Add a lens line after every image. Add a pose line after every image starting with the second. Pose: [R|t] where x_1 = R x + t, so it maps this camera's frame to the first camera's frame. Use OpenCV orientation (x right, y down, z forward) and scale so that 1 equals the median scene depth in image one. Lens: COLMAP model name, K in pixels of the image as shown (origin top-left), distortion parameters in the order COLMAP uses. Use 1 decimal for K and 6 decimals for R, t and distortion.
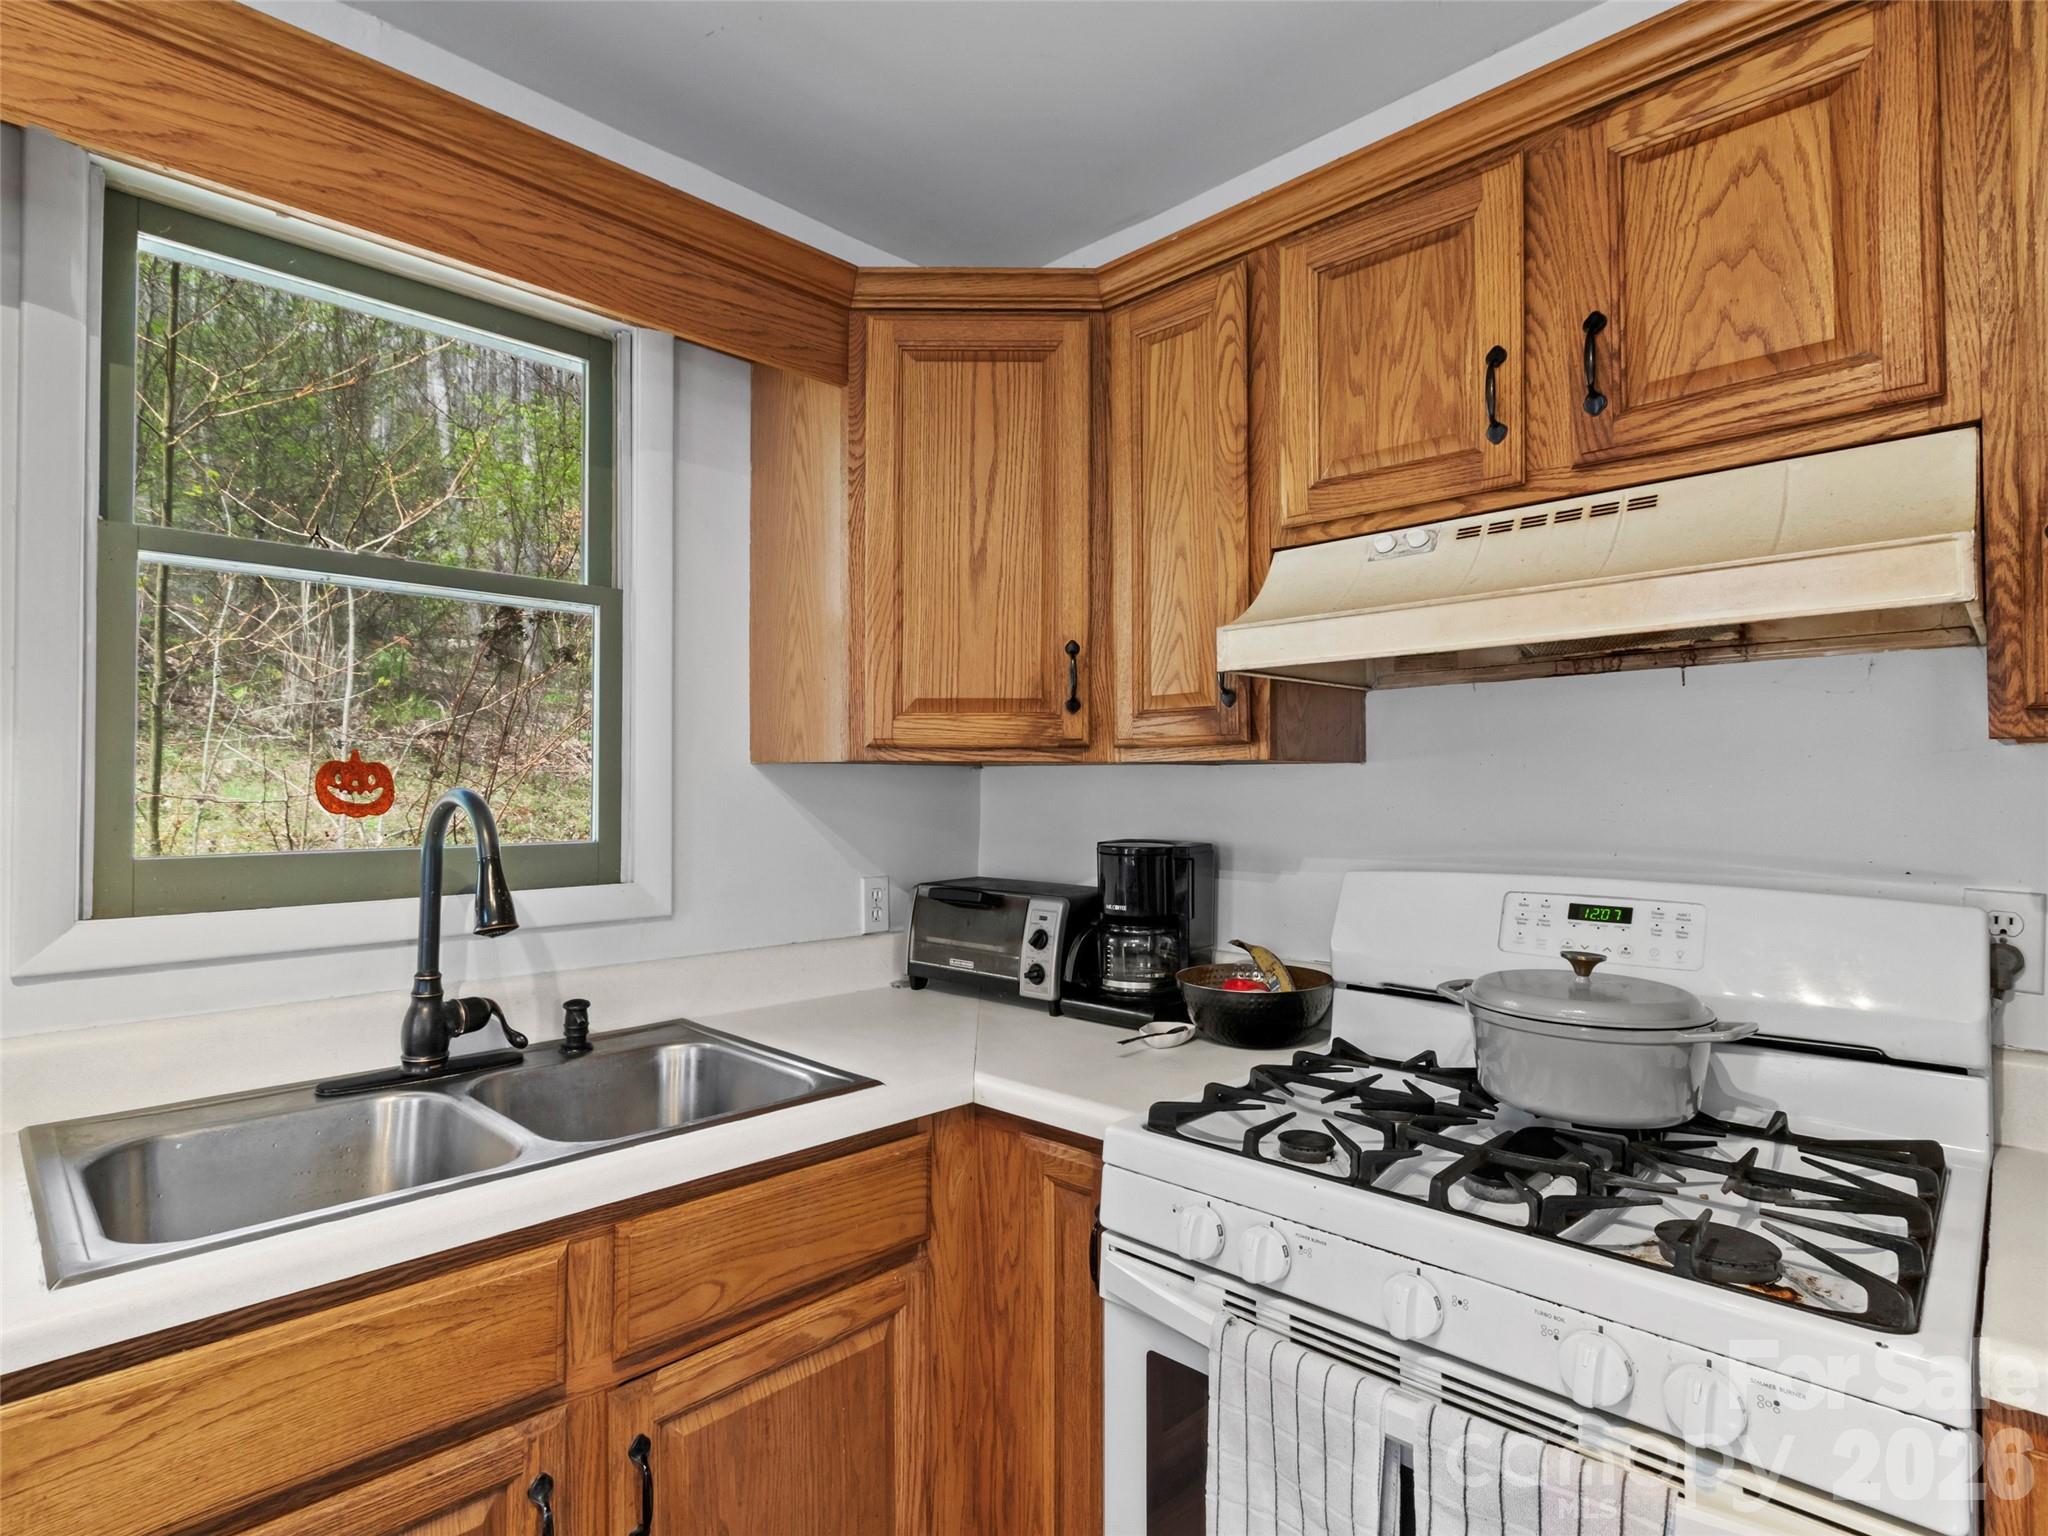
lens RADIAL K [[1052.8, 0, 1005.9], [0, 1052.8, 767.2], [0, 0, 1]] dist [0.001804, 0.000628]
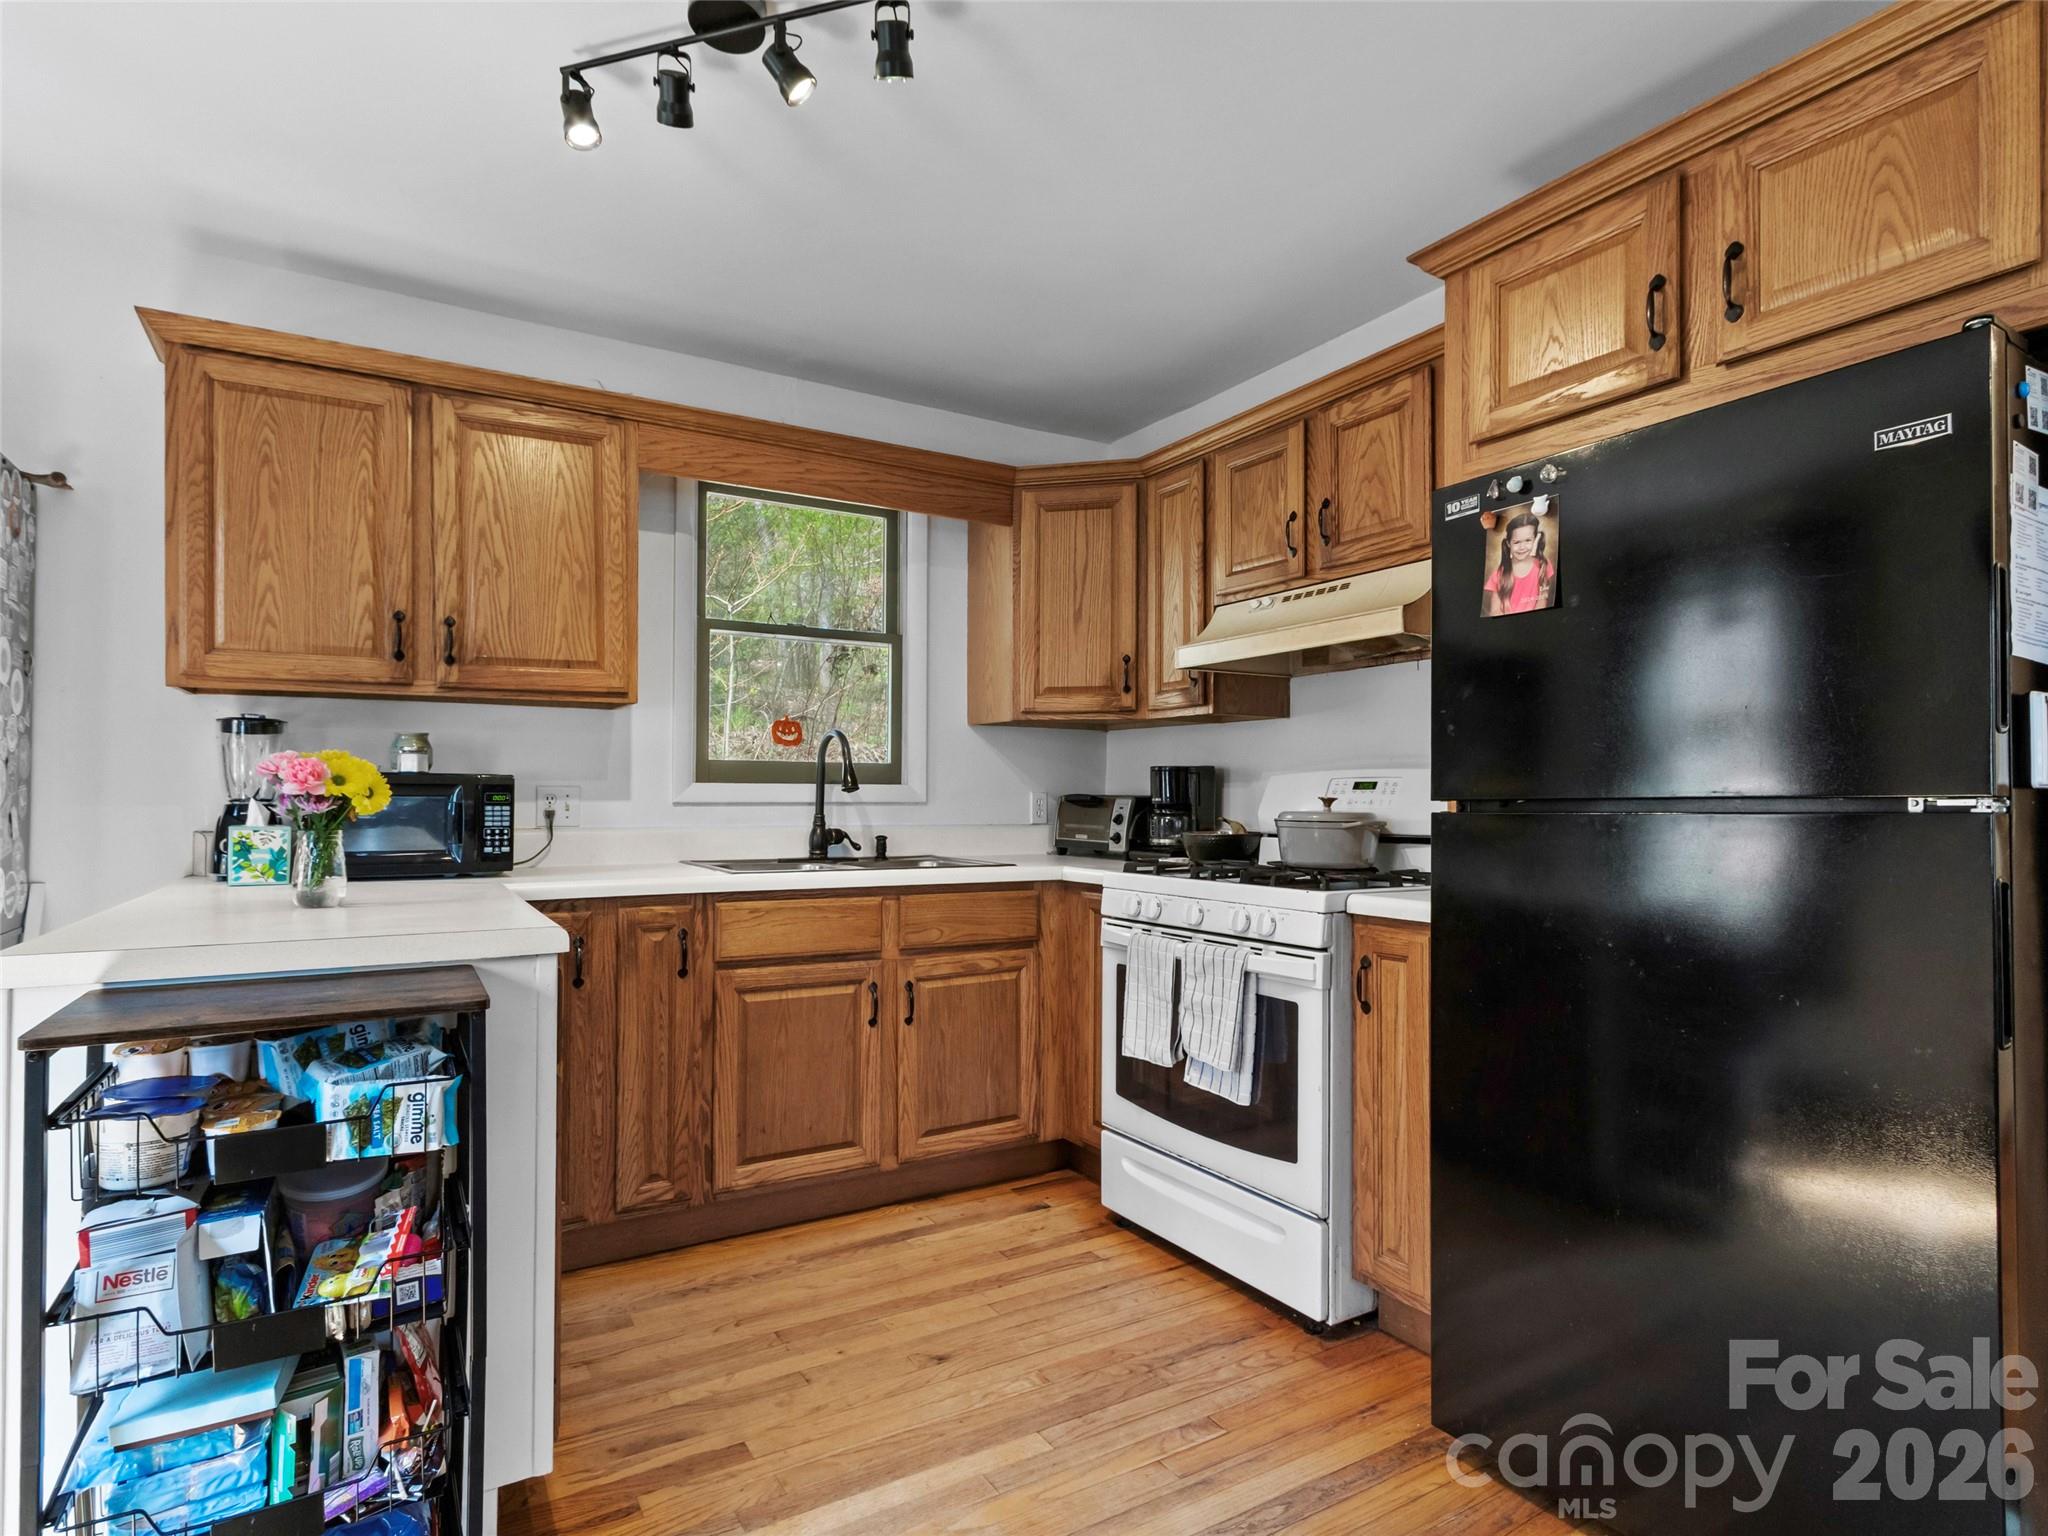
lens RADIAL K [[1060.7, 0, 999.7], [0, 1060.7, 793.4], [0, 0, 1]] dist [0.003332, 0.000778]
pose [[0.966927, 0.005265, -0.255000, 0.381583], [-0.001721, 0.999899, 0.014122, 0.118222], [0.255049, -0.013216, 0.966838, -1.047536]]
